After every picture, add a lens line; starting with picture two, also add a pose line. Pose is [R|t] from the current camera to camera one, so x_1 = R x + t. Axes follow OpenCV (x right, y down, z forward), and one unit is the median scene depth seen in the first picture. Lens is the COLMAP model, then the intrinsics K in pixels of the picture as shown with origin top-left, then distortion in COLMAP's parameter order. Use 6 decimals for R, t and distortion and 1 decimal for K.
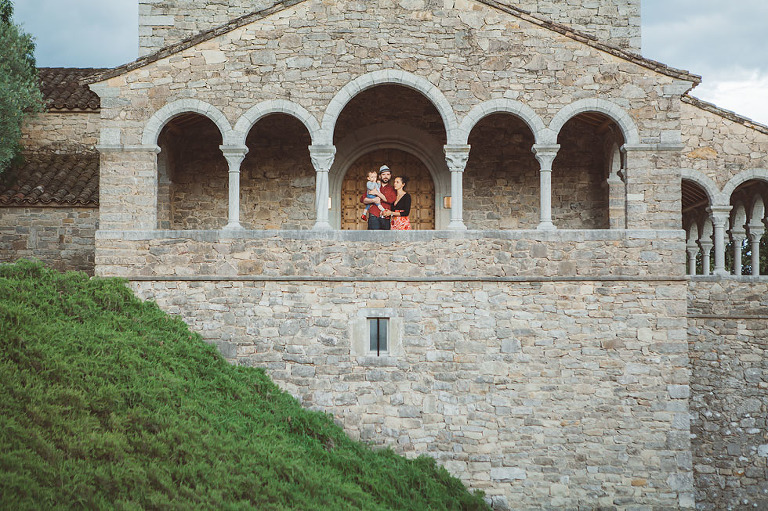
lens RADIAL K [[1516.6, 0, 384.0], [0, 1516.6, 255.5], [0, 0, 1]] dist [0.154815, 0.015194]
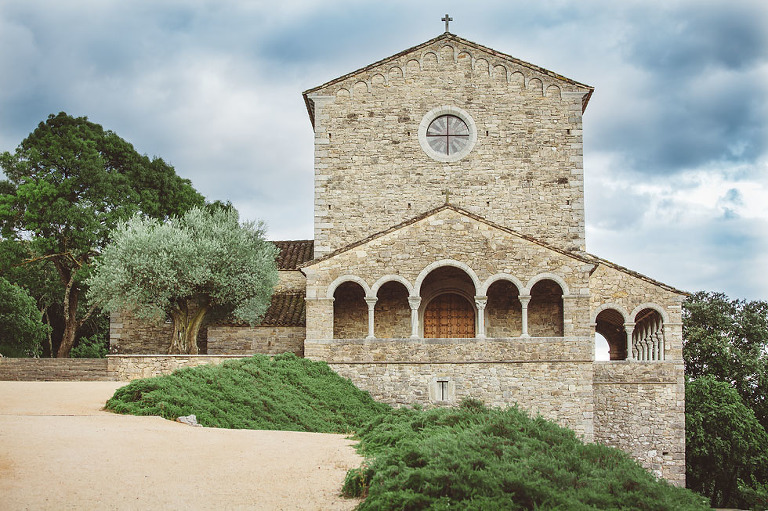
lens RADIAL K [[1551.6, 0, 384.0], [0, 1551.6, 255.5], [0, 0, 1]] dist [-0.358144, -0.046791]
pose [[0.998525, -0.009196, -0.053518, 0.030035], [0.005553, 0.997682, -0.067820, 0.012778], [0.054018, 0.067422, 0.996261, -1.070893]]
